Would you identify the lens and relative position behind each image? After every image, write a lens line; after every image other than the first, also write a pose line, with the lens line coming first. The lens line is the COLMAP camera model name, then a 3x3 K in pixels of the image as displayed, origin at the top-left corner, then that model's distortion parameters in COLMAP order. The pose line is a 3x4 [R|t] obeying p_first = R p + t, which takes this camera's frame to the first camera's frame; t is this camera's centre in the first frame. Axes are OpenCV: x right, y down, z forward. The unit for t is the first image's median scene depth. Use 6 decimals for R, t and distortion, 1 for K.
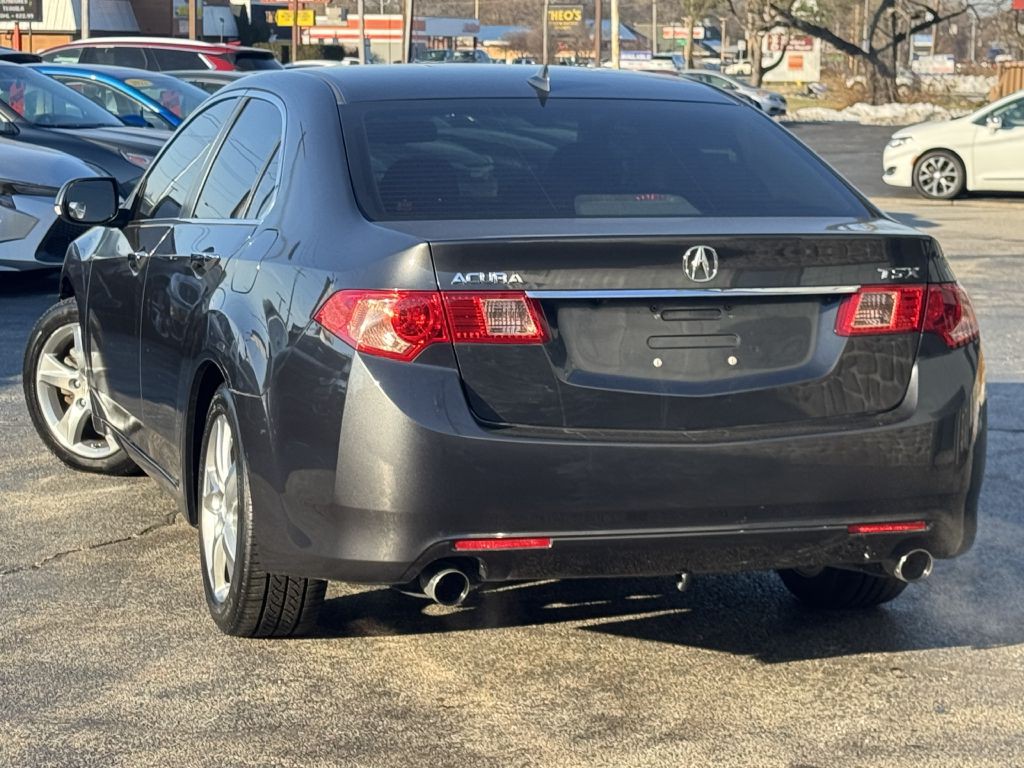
lens RADIAL K [[2588.6, 0, 512.9], [0, 2588.6, 416.8], [0, 0, 1]] dist [0.147651, 0.000000]
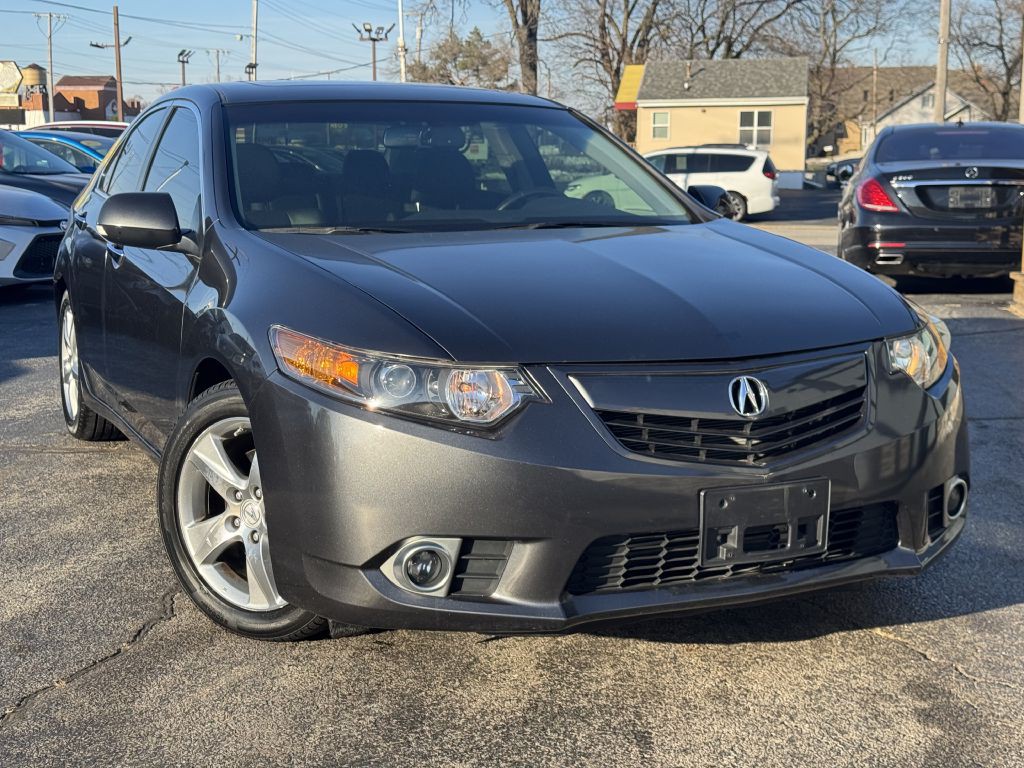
lens RADIAL K [[1424.0, 0, 512.0], [0, 1424.0, 386.5], [0, 0, 1]] dist [0.119125, 0.000000]
pose [[0.989849, -0.036712, 0.137301, -0.083637], [0.032709, 0.998975, 0.031302, -0.041243], [-0.138310, -0.026493, 0.990035, 0.533141]]
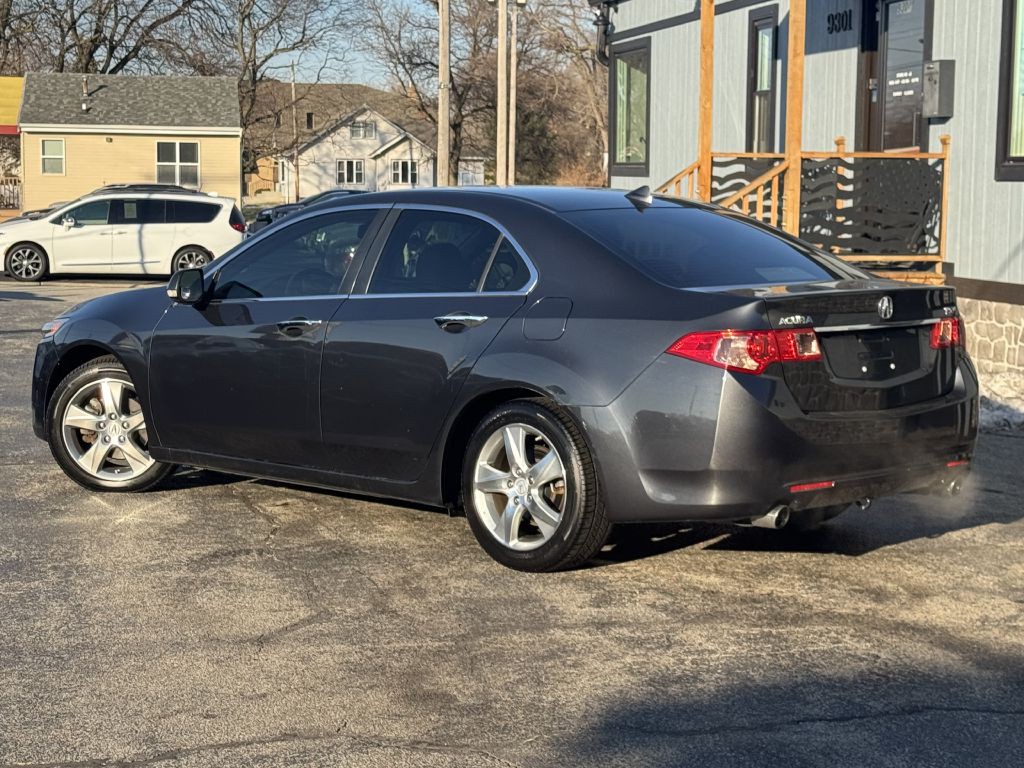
lens RADIAL K [[2019.4, 0, 500.0], [0, 2019.4, 387.0], [0, 0, 1]] dist [0.142951, 0.000000]
pose [[0.878347, -0.050801, 0.475317, -0.528999], [0.065419, 0.997756, -0.014250, -0.004697], [-0.473527, 0.043611, 0.879699, -0.005949]]
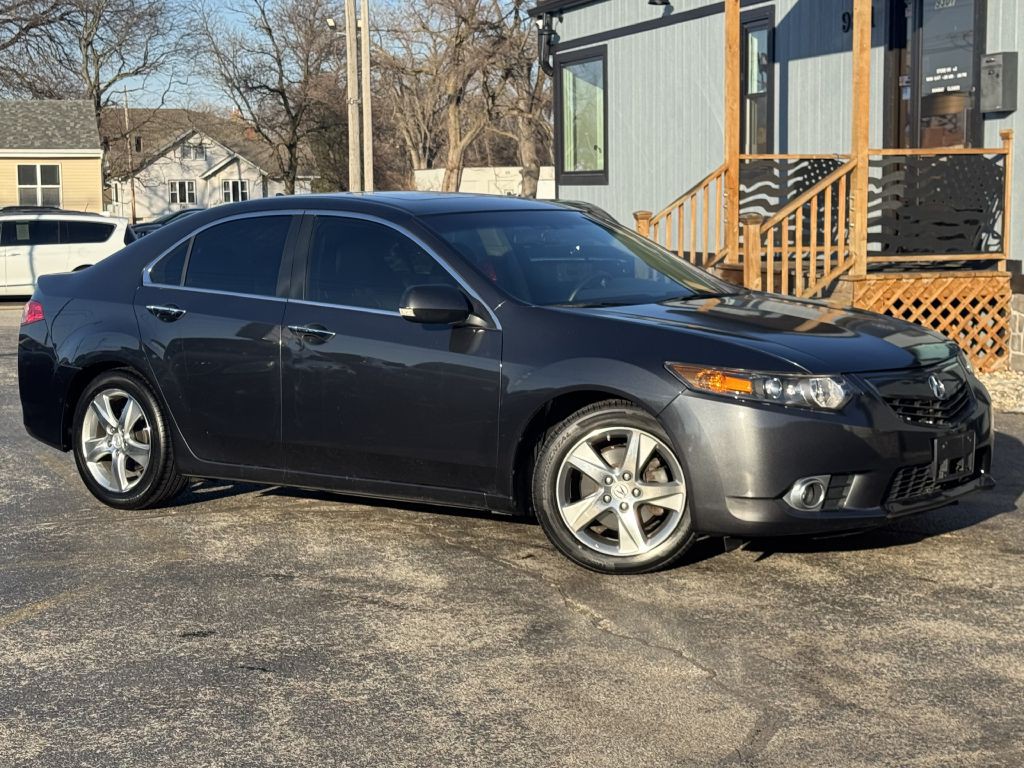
lens RADIAL K [[1875.0, 0, 514.0], [0, 1875.0, 390.8], [0, 0, 1]] dist [0.145305, 0.000000]
pose [[0.819071, -0.079739, 0.568124, -0.614752], [0.099783, 0.995000, -0.004206, -0.038849], [-0.564948, 0.060134, 0.822932, 0.294521]]
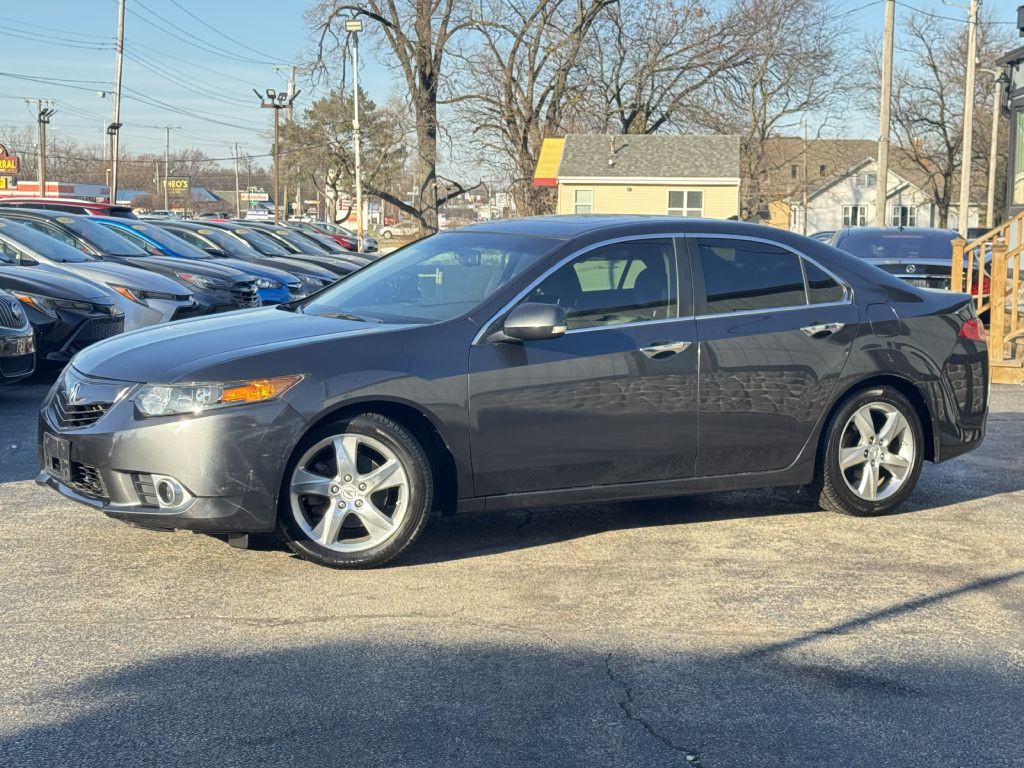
lens RADIAL K [[1746.9, 0, 509.6], [0, 1746.9, 384.3], [0, 0, 1]] dist [0.146970, 0.000000]
pose [[0.975533, -0.016577, 0.219227, -0.410294], [0.025466, 0.998961, -0.037783, 0.023565], [-0.218373, 0.042441, 0.974942, -0.153023]]
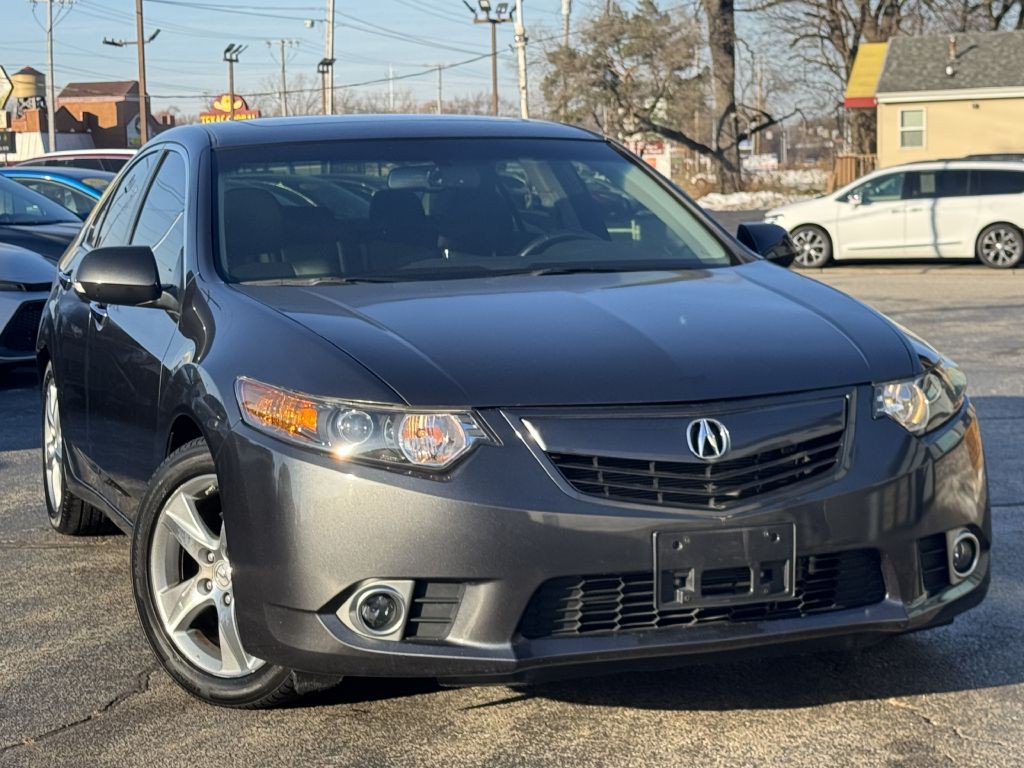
lens RADIAL K [[2120.4, 0, 516.5], [0, 2120.4, 389.4], [0, 0, 1]] dist [0.149285, 0.000000]
pose [[0.998024, -0.042718, 0.046079, -0.045787], [0.044292, 0.998450, -0.033707, -0.021692], [-0.044567, 0.035681, 0.998369, 0.351869]]
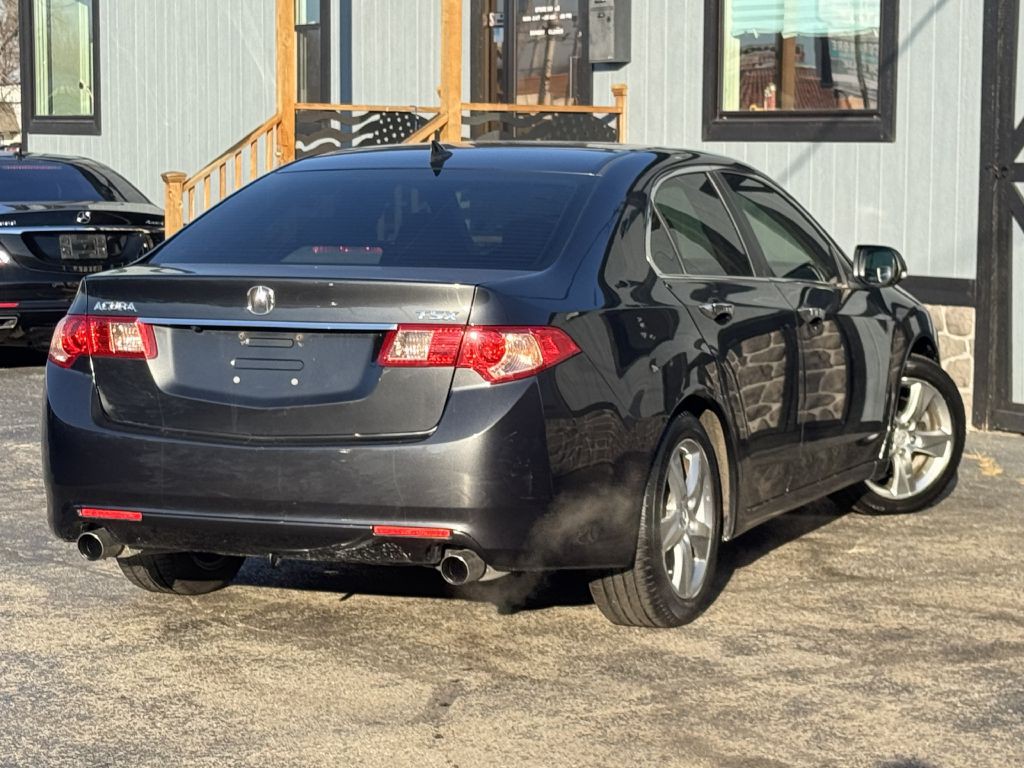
lens RADIAL K [[2692.5, 0, 534.3], [0, 2692.5, 397.2], [0, 0, 1]] dist [0.131469, 0.000000]
pose [[0.662809, -0.074202, 0.745103, -0.825116], [0.103044, 0.994649, 0.007391, -0.024142], [-0.741664, 0.071880, 0.666909, 0.153970]]
